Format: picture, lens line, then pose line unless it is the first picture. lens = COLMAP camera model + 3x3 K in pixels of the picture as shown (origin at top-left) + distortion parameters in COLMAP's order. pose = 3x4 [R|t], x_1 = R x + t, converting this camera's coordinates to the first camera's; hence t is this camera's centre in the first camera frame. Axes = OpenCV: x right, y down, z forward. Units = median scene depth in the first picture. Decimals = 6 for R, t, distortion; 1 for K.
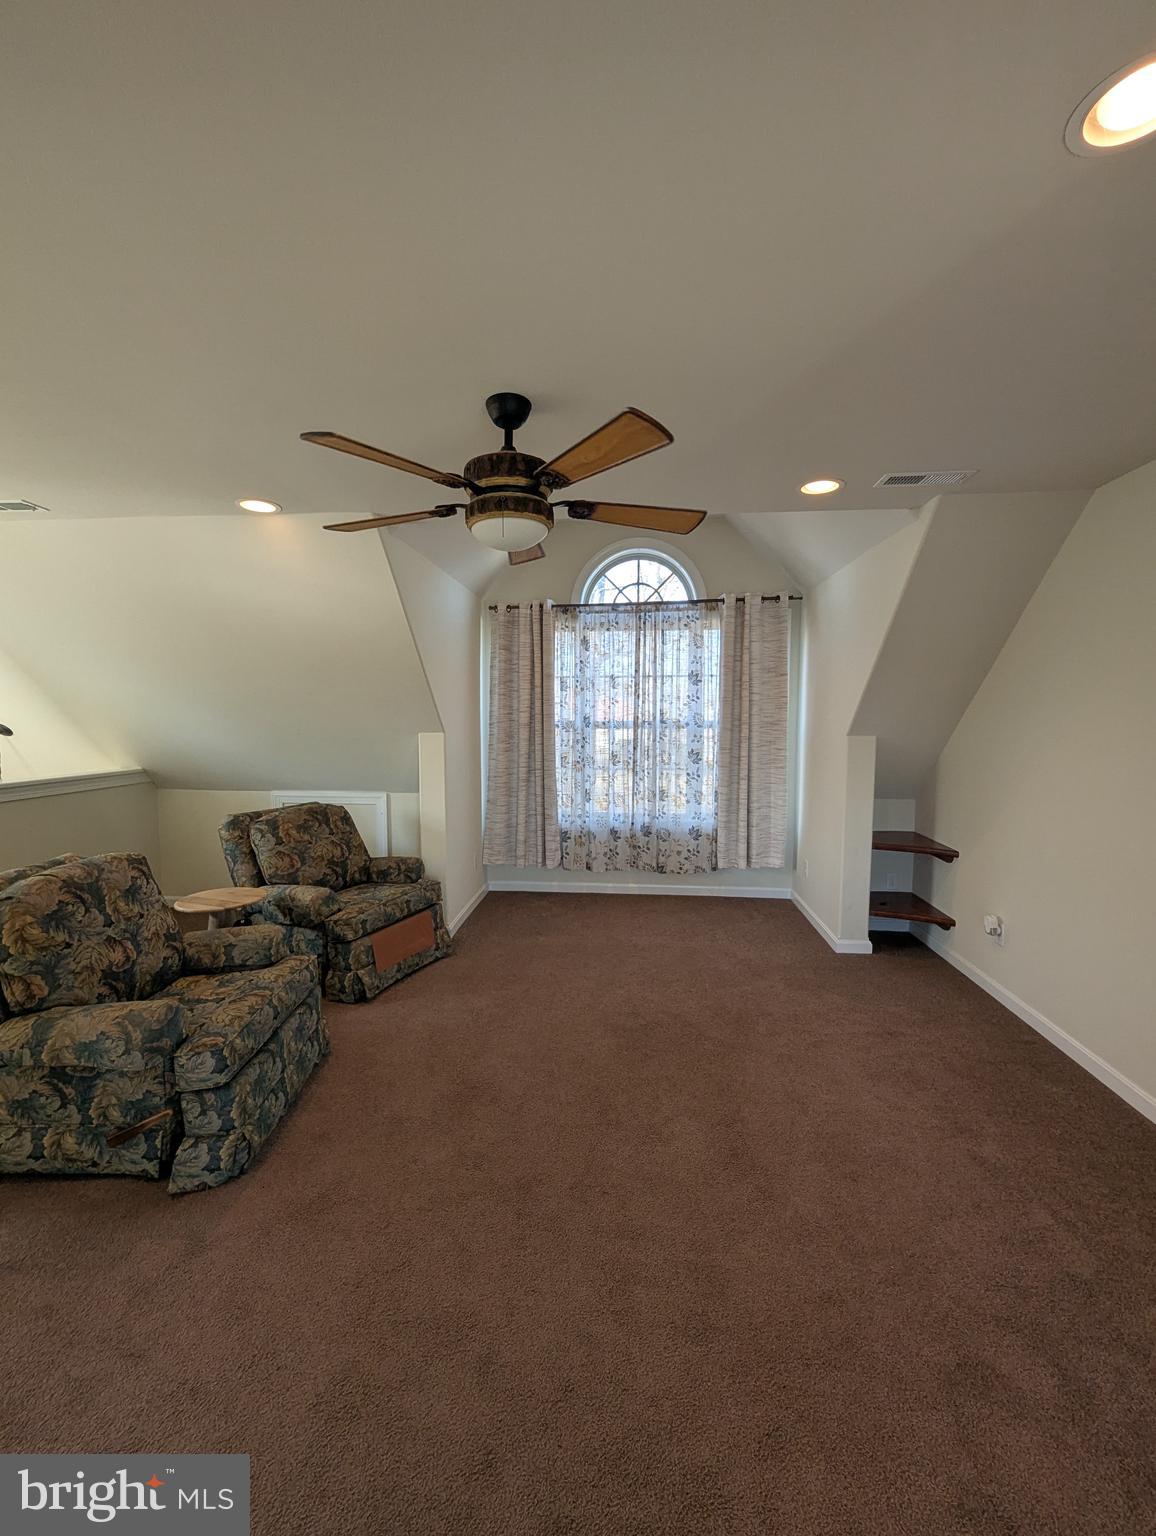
lens RADIAL K [[636.7, 0, 568.6], [0, 636.7, 766.2], [0, 0, 1]] dist [0.000591, 0.000271]
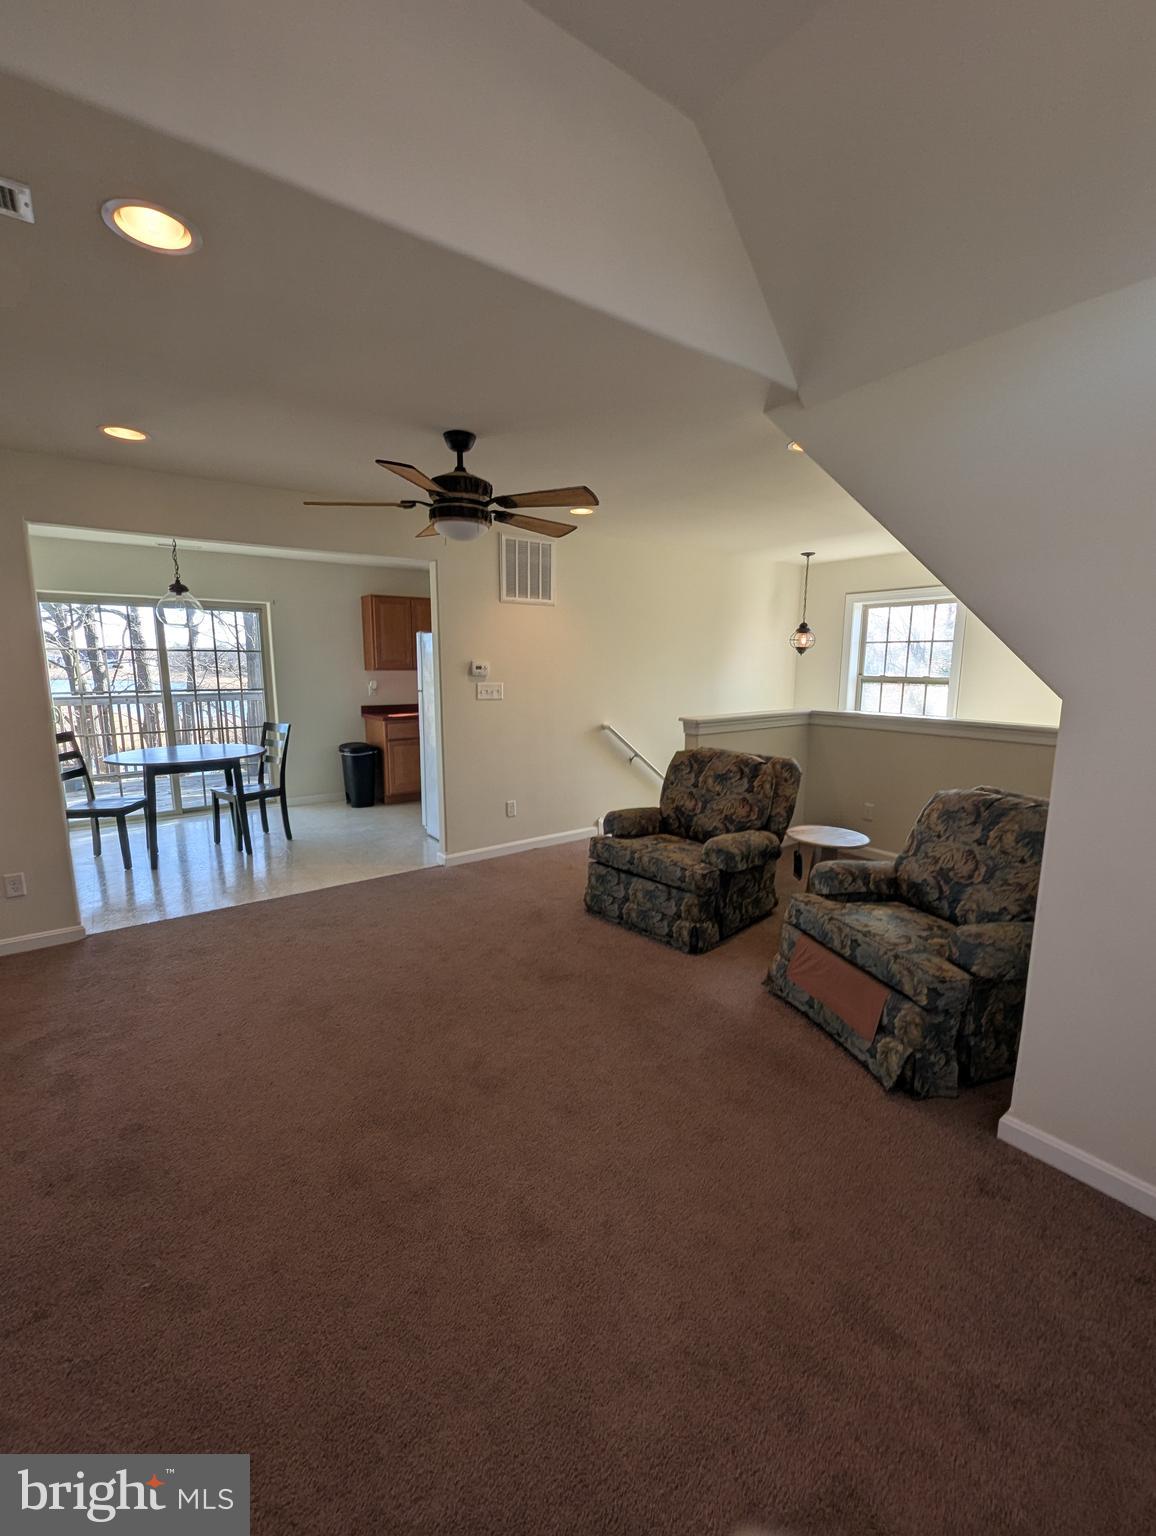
lens RADIAL K [[632.2, 0, 569.8], [0, 632.2, 769.5], [0, 0, 1]] dist [-0.000029, 0.000088]
pose [[-0.750067, 0.110069, -0.652138, 0.276777], [-0.054788, 0.972323, 0.227125, -0.070248], [0.659088, 0.206089, -0.723277, 0.900853]]
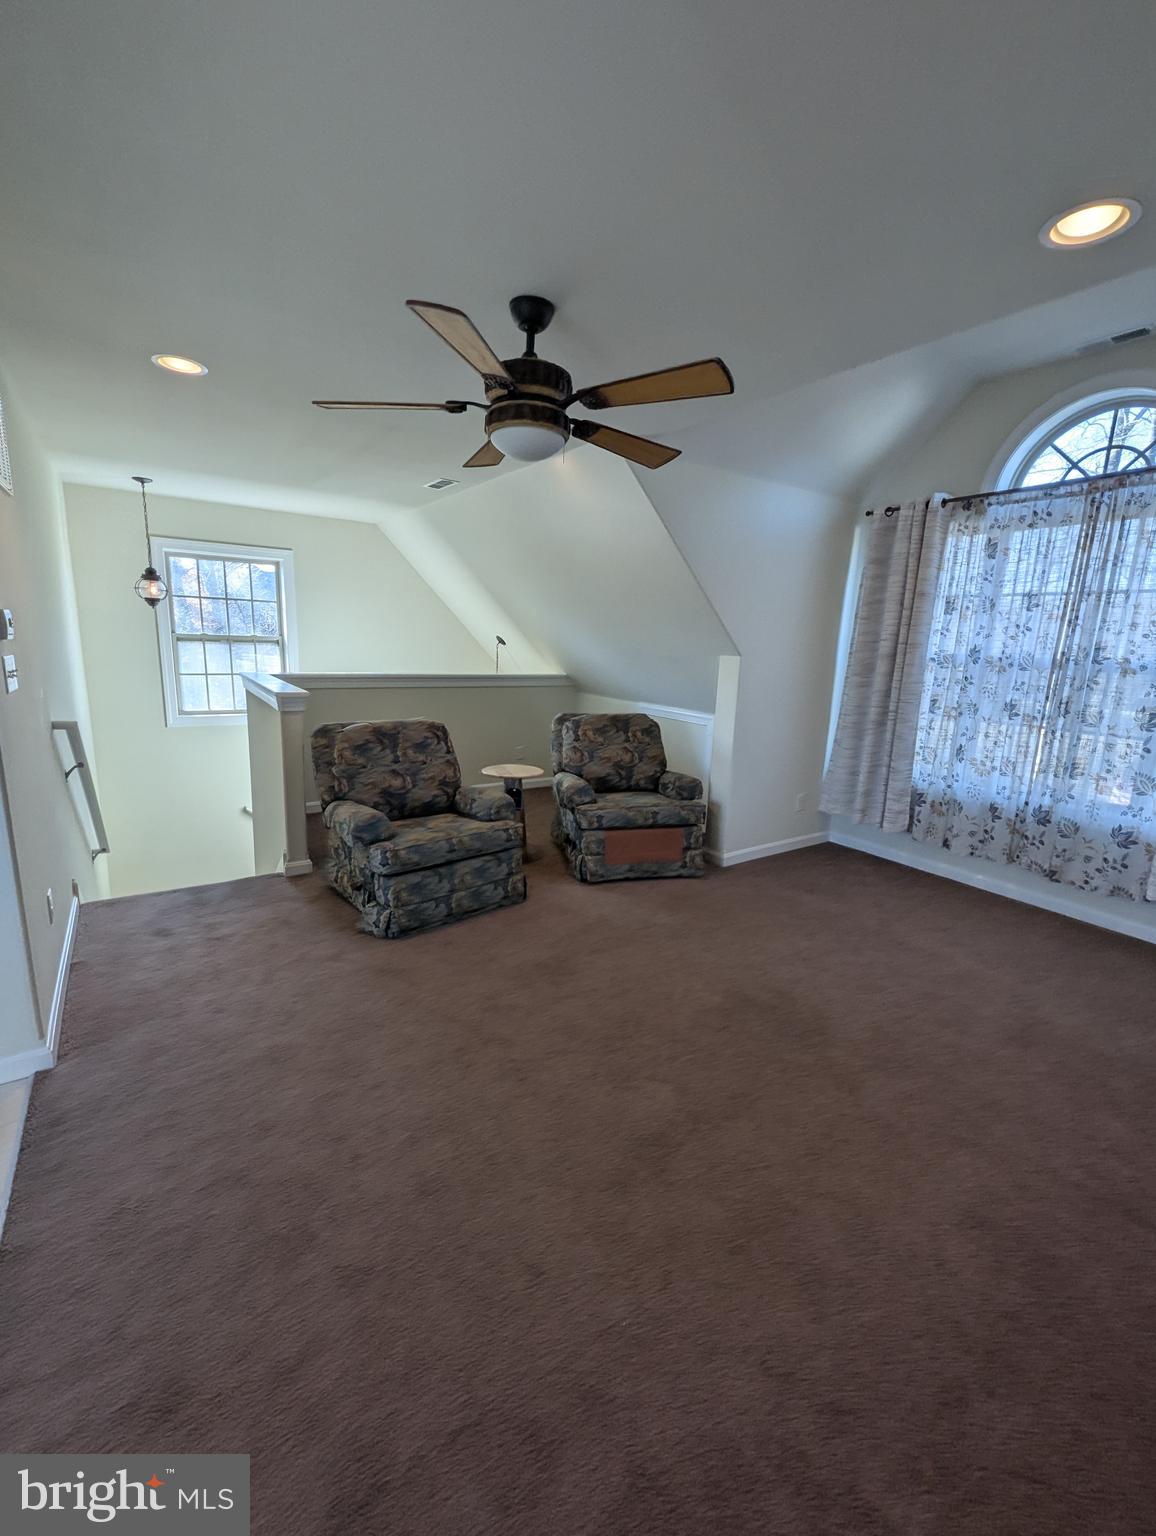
lens RADIAL K [[636.7, 0, 568.6], [0, 636.7, 766.2], [0, 0, 1]] dist [0.000591, 0.000271]
pose [[0.634025, 0.178703, -0.752381, 0.319903], [-0.100836, 0.983731, 0.148679, -0.005517], [0.766710, -0.018399, 0.641730, 0.151191]]
